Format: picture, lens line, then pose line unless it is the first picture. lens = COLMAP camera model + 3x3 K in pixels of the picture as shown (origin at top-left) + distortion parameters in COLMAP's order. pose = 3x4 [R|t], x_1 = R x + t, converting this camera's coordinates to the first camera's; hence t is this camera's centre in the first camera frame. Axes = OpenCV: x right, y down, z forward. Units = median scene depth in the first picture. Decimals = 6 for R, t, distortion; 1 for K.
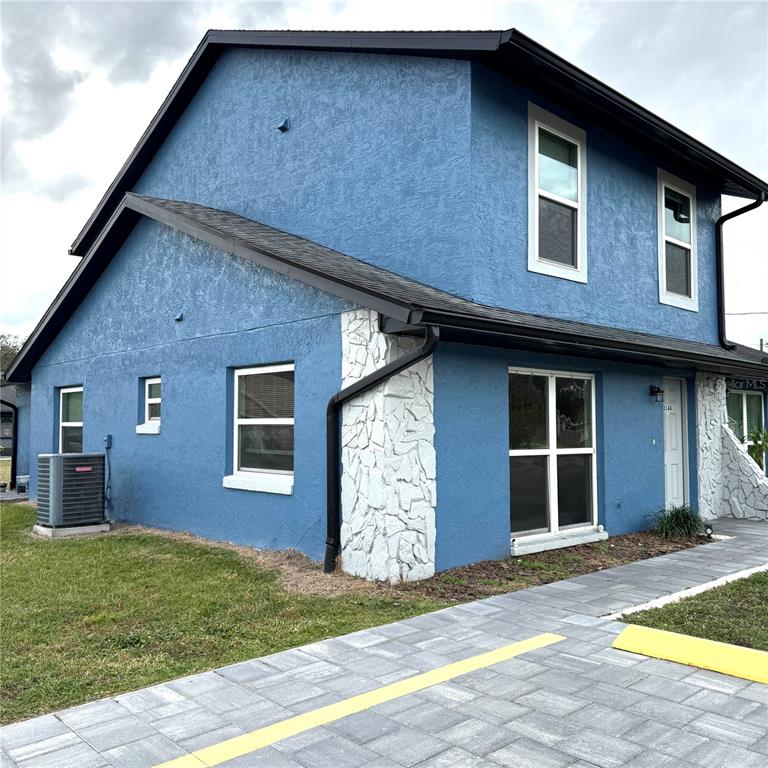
lens RADIAL K [[725.7, 0, 377.7], [0, 725.7, 386.8], [0, 0, 1]] dist [0.045767, 0.000000]
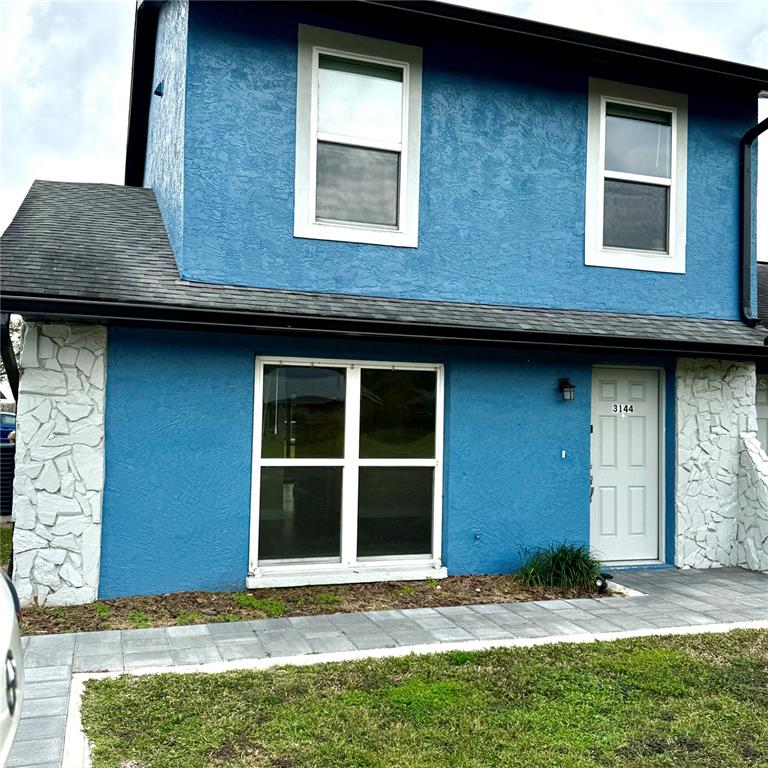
lens RADIAL K [[812.6, 0, 385.7], [0, 812.6, 382.8], [0, 0, 1]] dist [0.062146, 0.000000]
pose [[0.919264, 0.004891, -0.393611, 0.614898], [0.000805, 0.999897, 0.014305, -0.010314], [0.393641, -0.013467, 0.919166, 0.198107]]
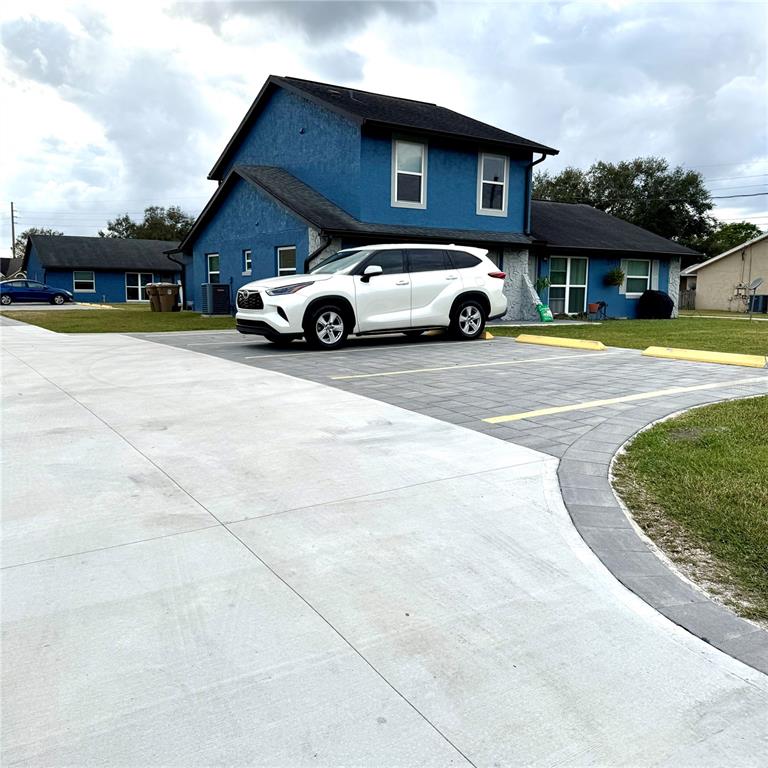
lens RADIAL K [[725.7, 0, 381.1], [0, 725.7, 388.3], [0, 0, 1]] dist [0.045767, 0.000000]
pose [[0.986505, 0.032202, -0.160532, 0.548997], [-0.001836, 0.982582, 0.185823, -0.013925], [0.163719, -0.183021, 0.969381, -1.383139]]
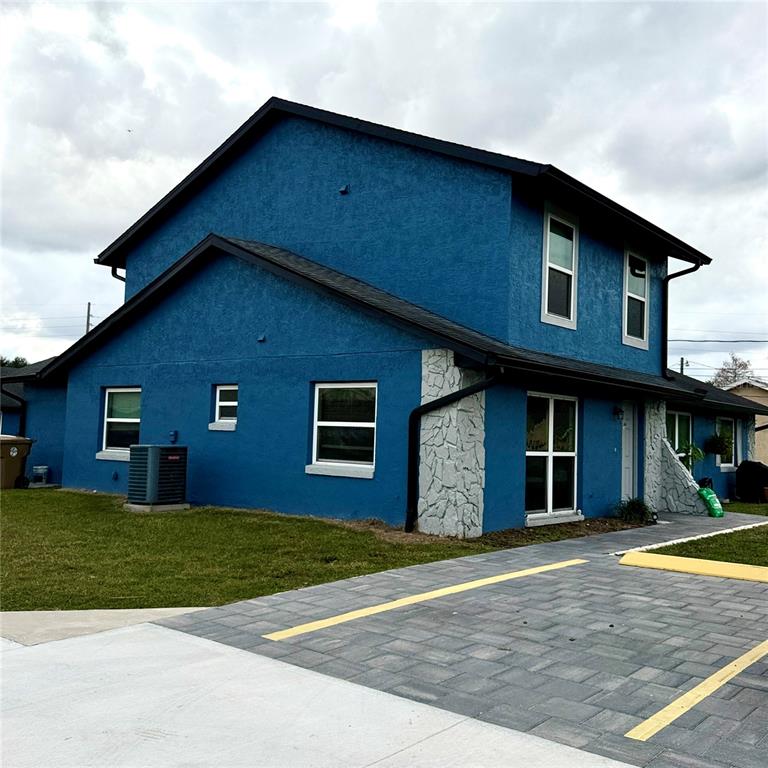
lens RADIAL K [[812.6, 0, 383.1], [0, 812.6, 376.3], [0, 0, 1]] dist [0.062146, 0.000000]
pose [[0.989648, 0.042501, 0.137080, -0.279467], [-0.040446, 0.999024, -0.017747, -0.015697], [-0.137701, 0.012019, 0.990401, -0.460033]]
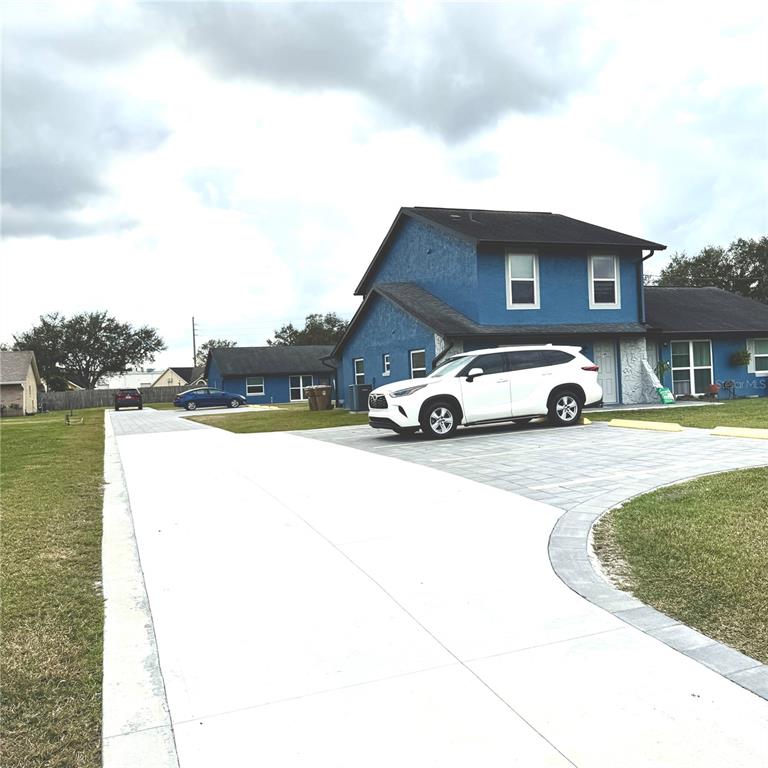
lens RADIAL K [[725.7, 0, 372.0], [0, 725.7, 380.3], [0, 0, 1]] dist [0.045767, 0.000000]
pose [[0.925511, -0.043469, -0.376219, 0.711895], [0.065881, 0.996724, 0.046906, -0.052900], [0.372948, -0.068198, 0.925343, -1.649202]]
